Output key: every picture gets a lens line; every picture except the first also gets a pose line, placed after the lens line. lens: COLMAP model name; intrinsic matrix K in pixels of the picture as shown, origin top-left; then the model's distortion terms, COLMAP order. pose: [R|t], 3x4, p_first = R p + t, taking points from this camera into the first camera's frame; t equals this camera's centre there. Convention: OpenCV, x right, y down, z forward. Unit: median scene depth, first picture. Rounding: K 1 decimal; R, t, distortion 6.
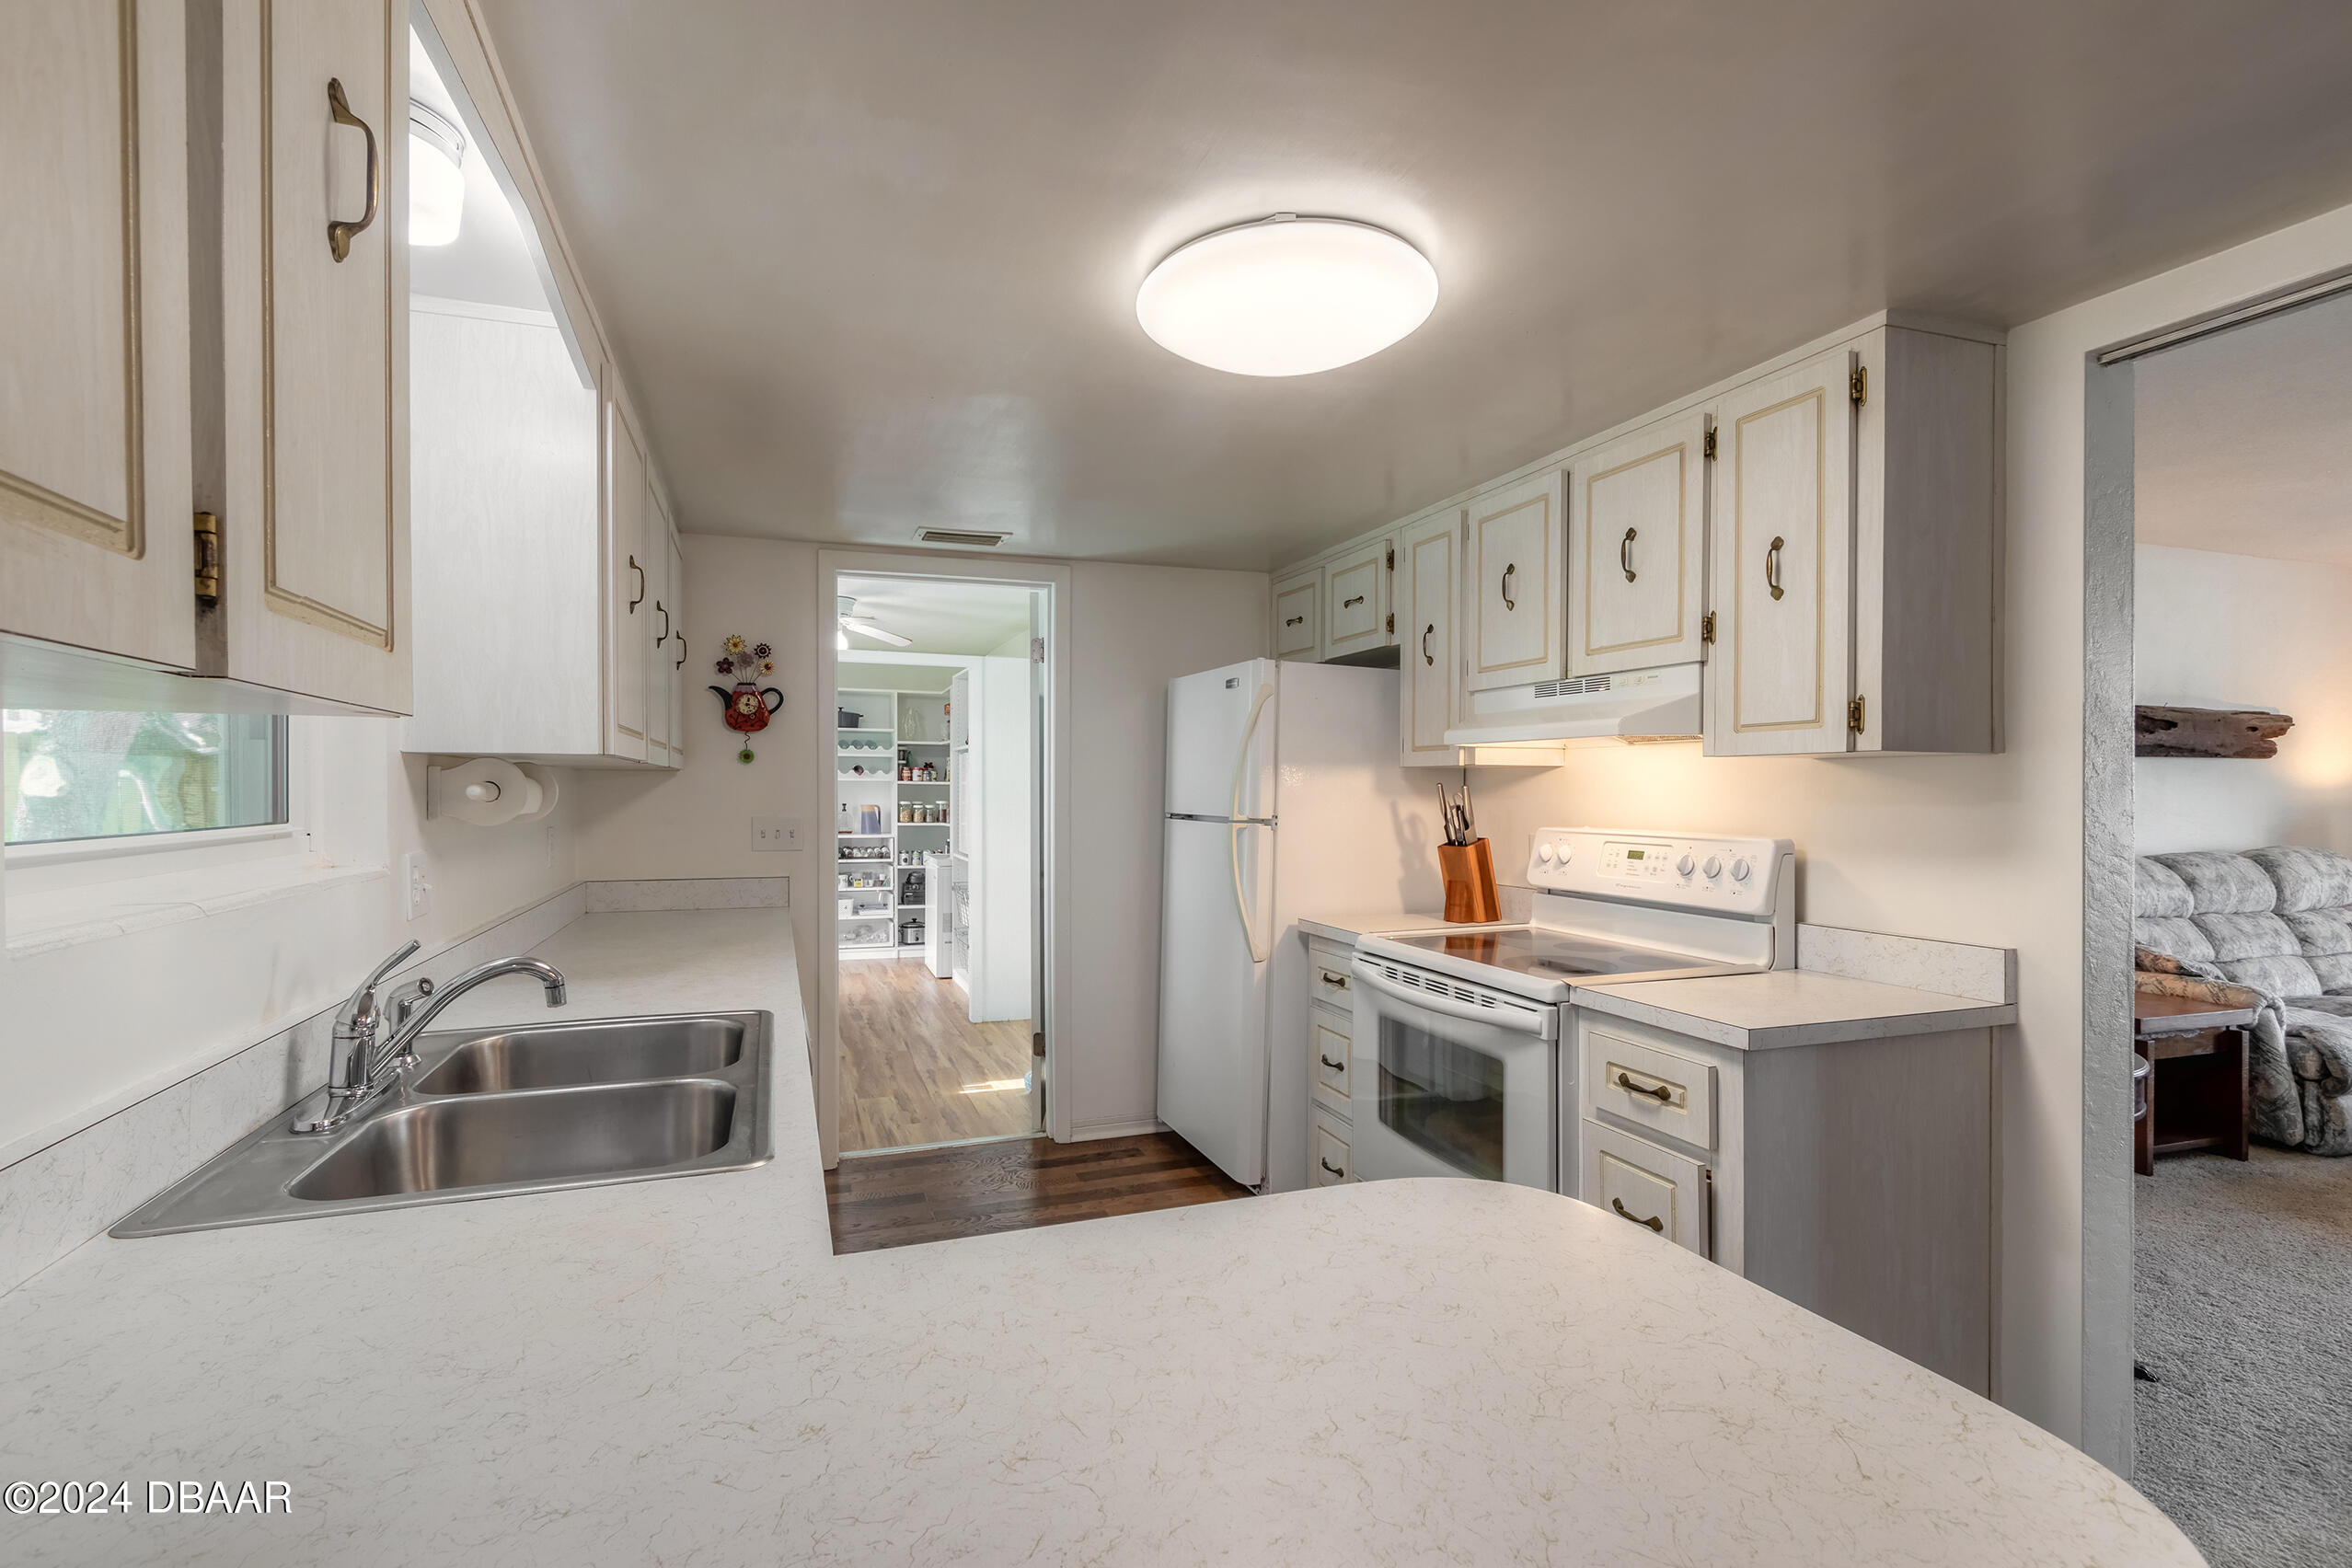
lens RADIAL K [[1070.7, 0, 1146.5], [0, 1070.7, 791.0], [0, 0, 1]] dist [0.007469, -0.002255]
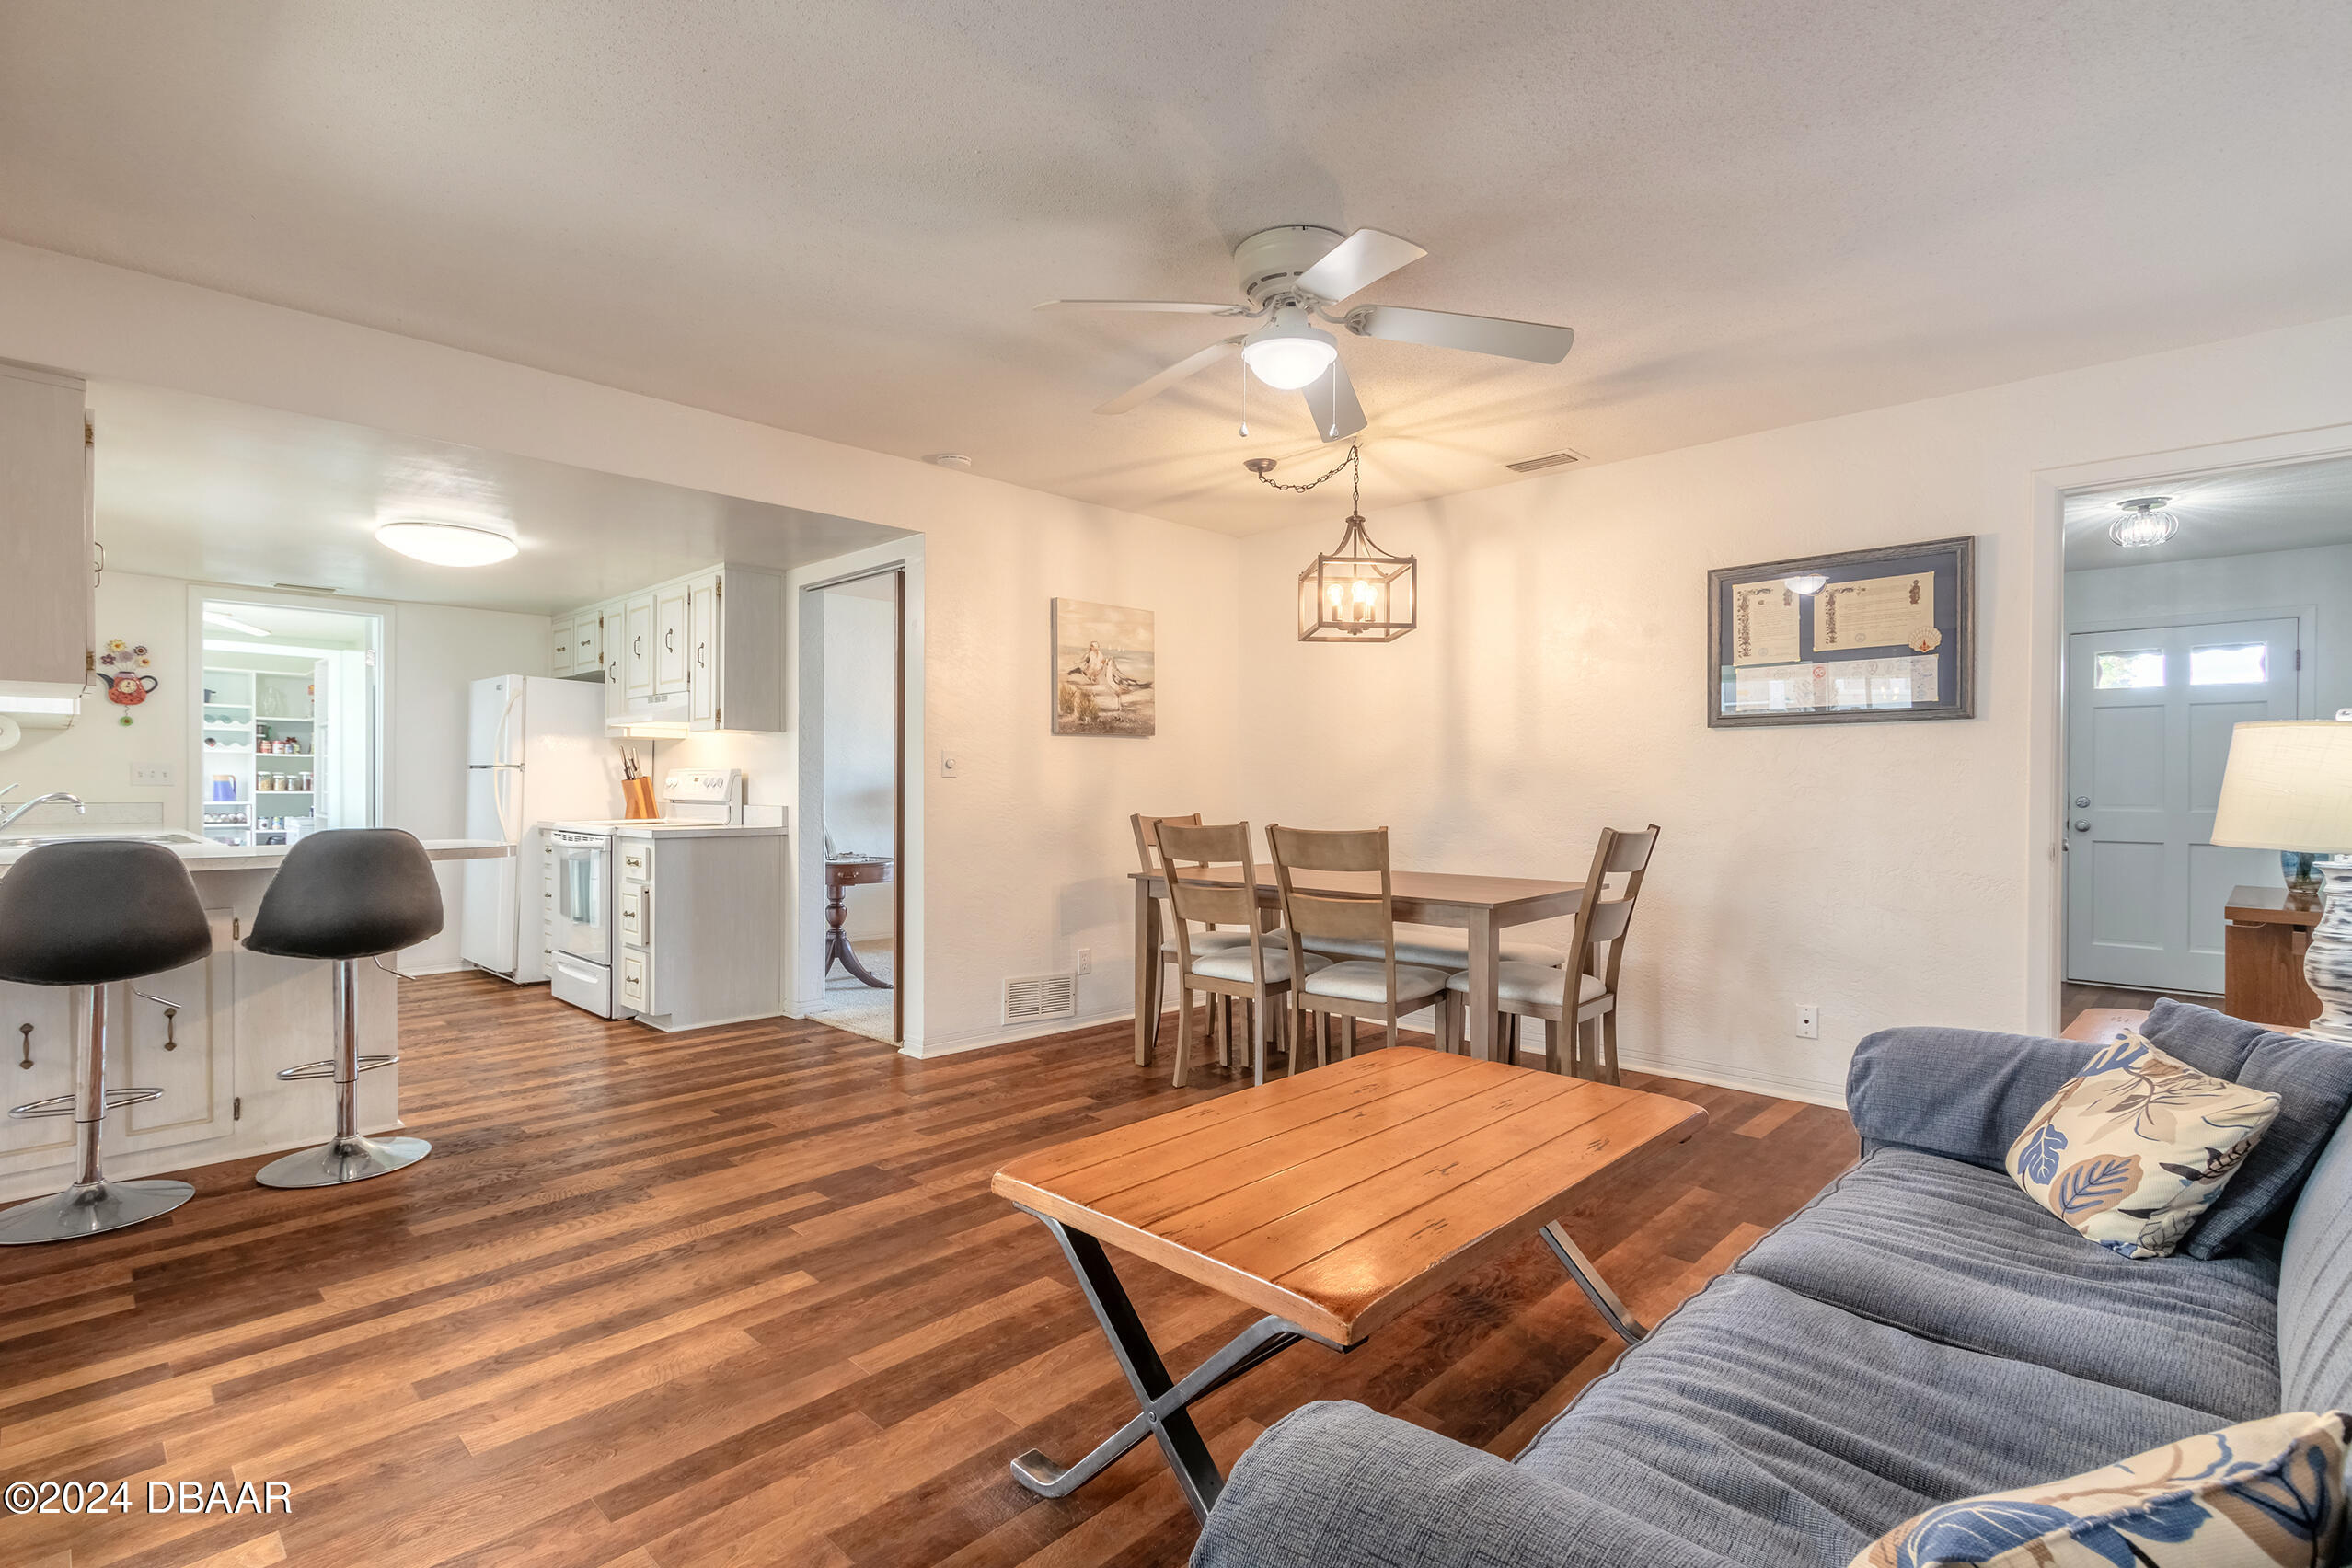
lens RADIAL K [[1070.7, 0, 1126.4], [0, 1070.7, 788.5], [0, 0, 1]] dist [0.007469, -0.002255]
pose [[0.899763, 0.002729, 0.436371, 0.223254], [-0.004351, 0.999987, 0.002718, 0.050618], [-0.436358, -0.004345, 0.899763, -0.946180]]
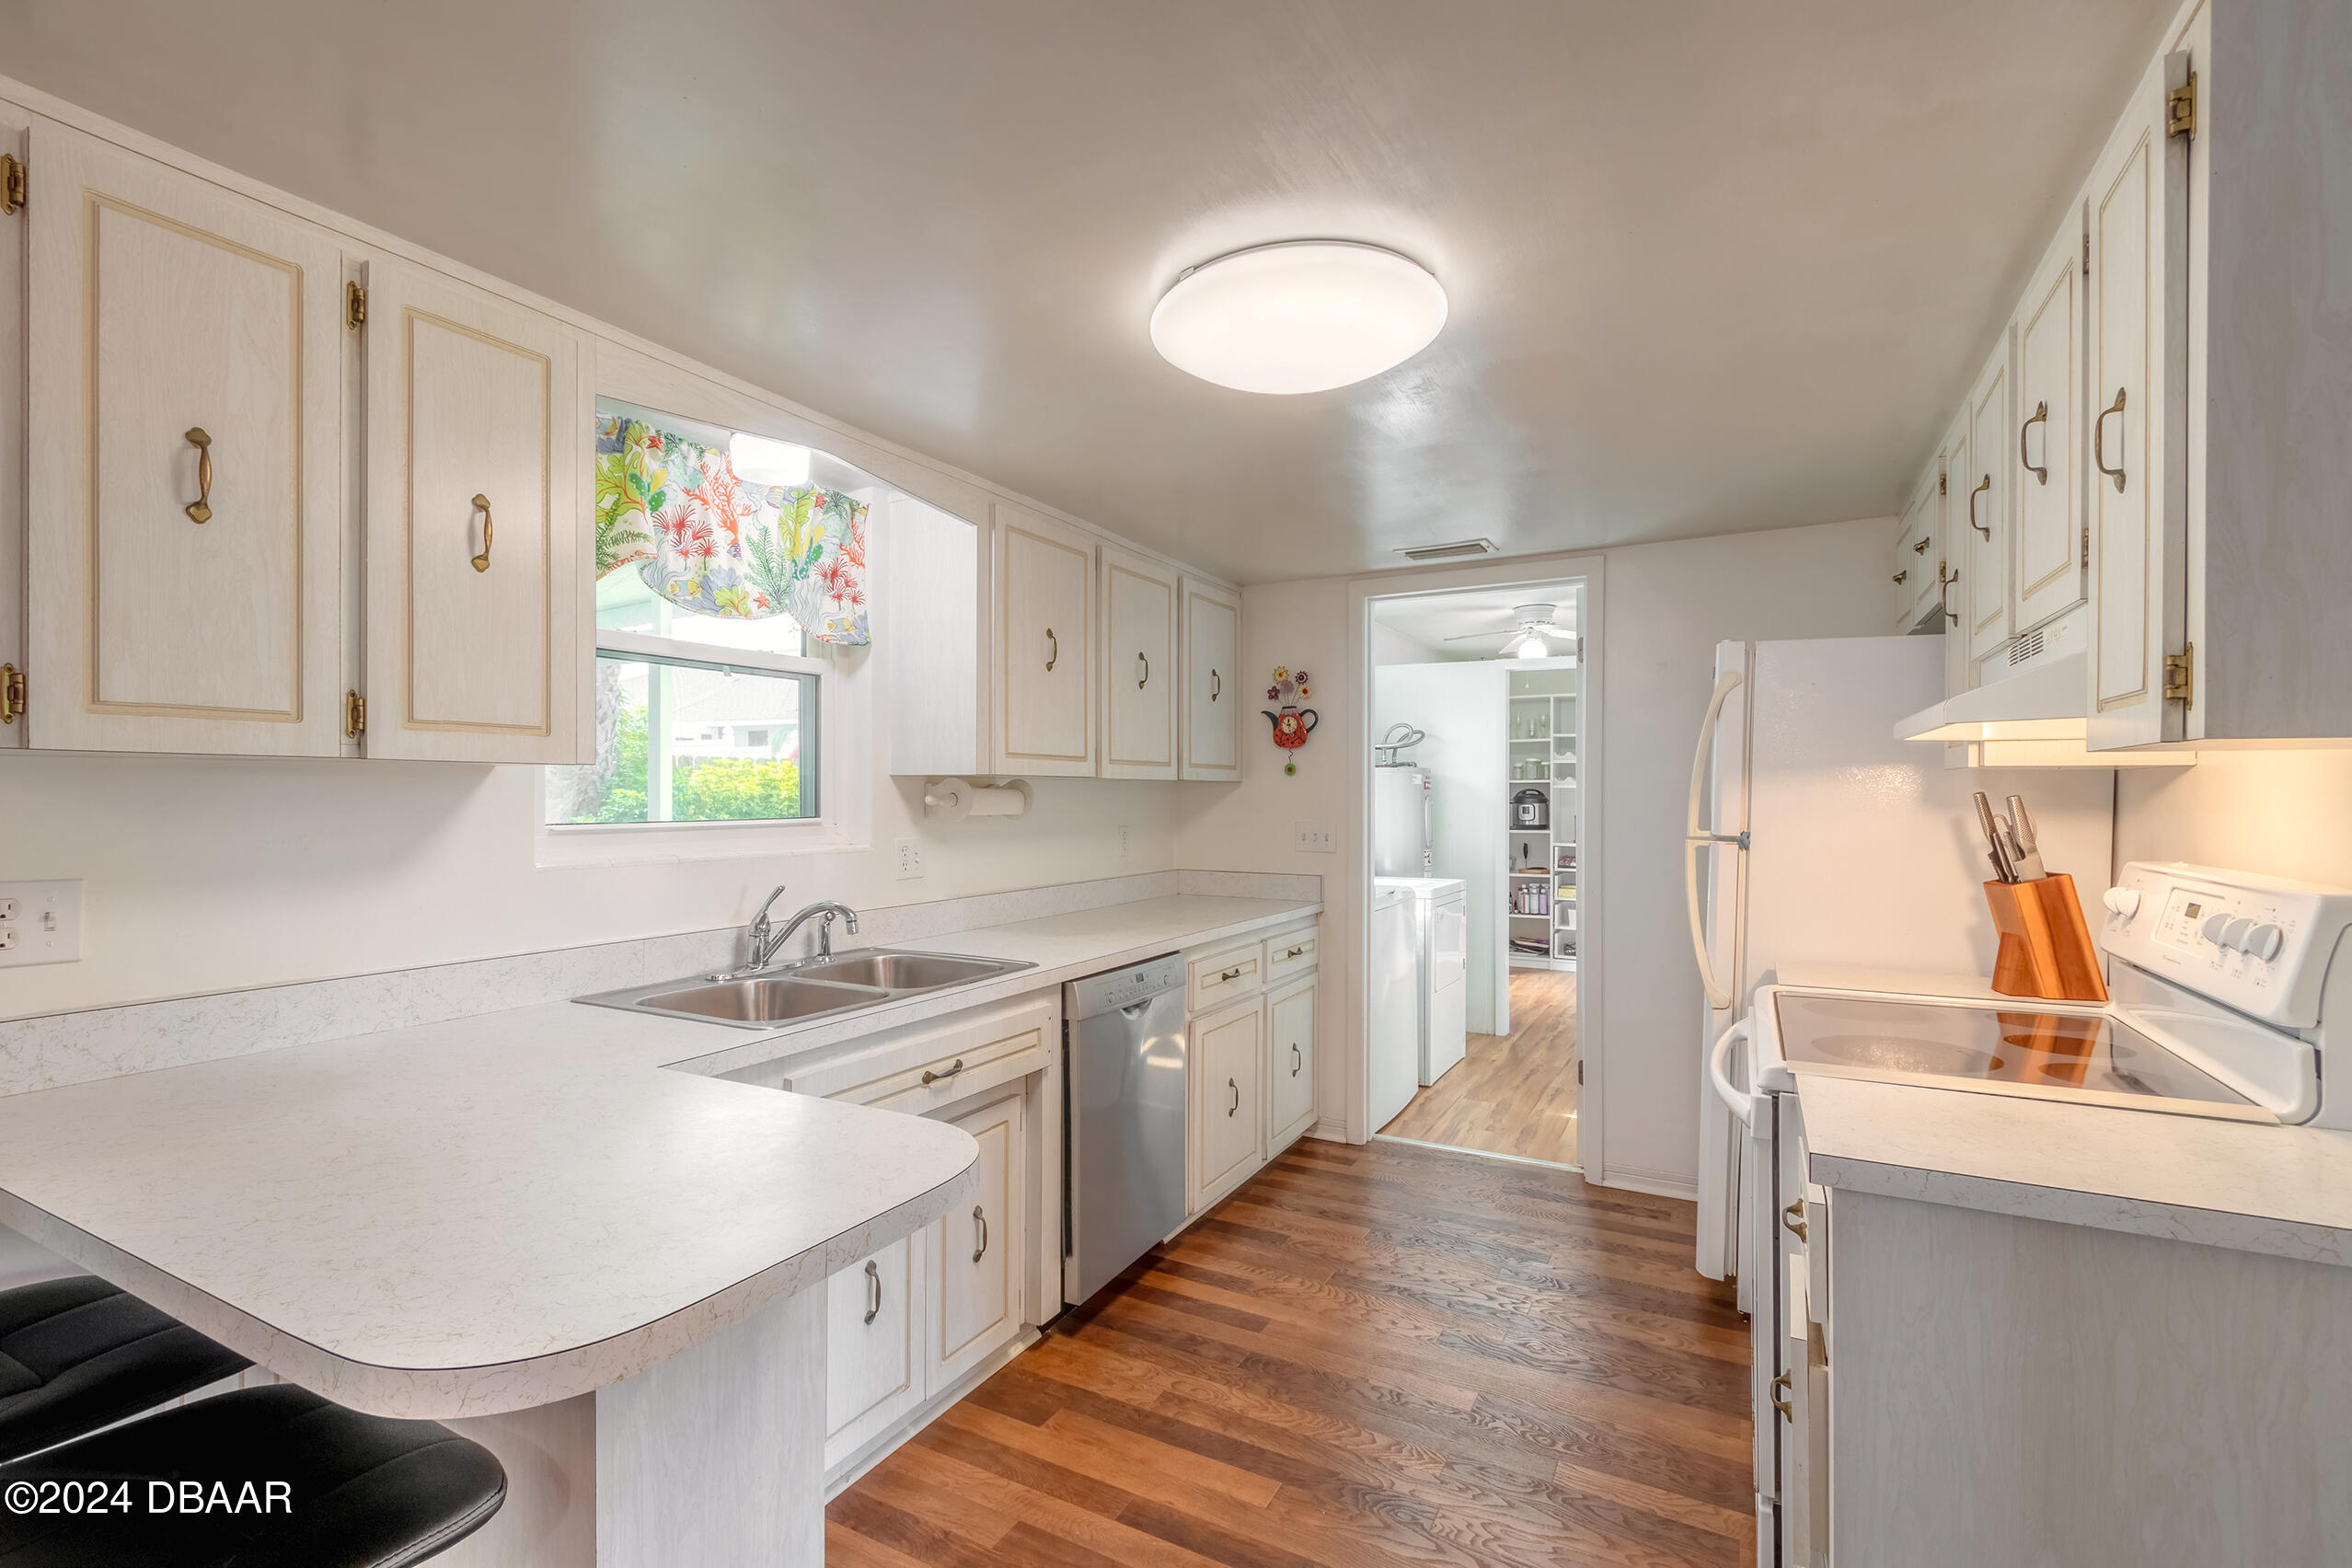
lens RADIAL K [[1070.7, 0, 1139.5], [0, 1070.7, 790.4], [0, 0, 1]] dist [0.007469, -0.002255]
pose [[0.665386, -0.002005, -0.746496, 0.385300], [-0.003318, 0.999979, -0.005642, -0.002648], [0.746492, 0.006231, 0.665365, 0.104929]]
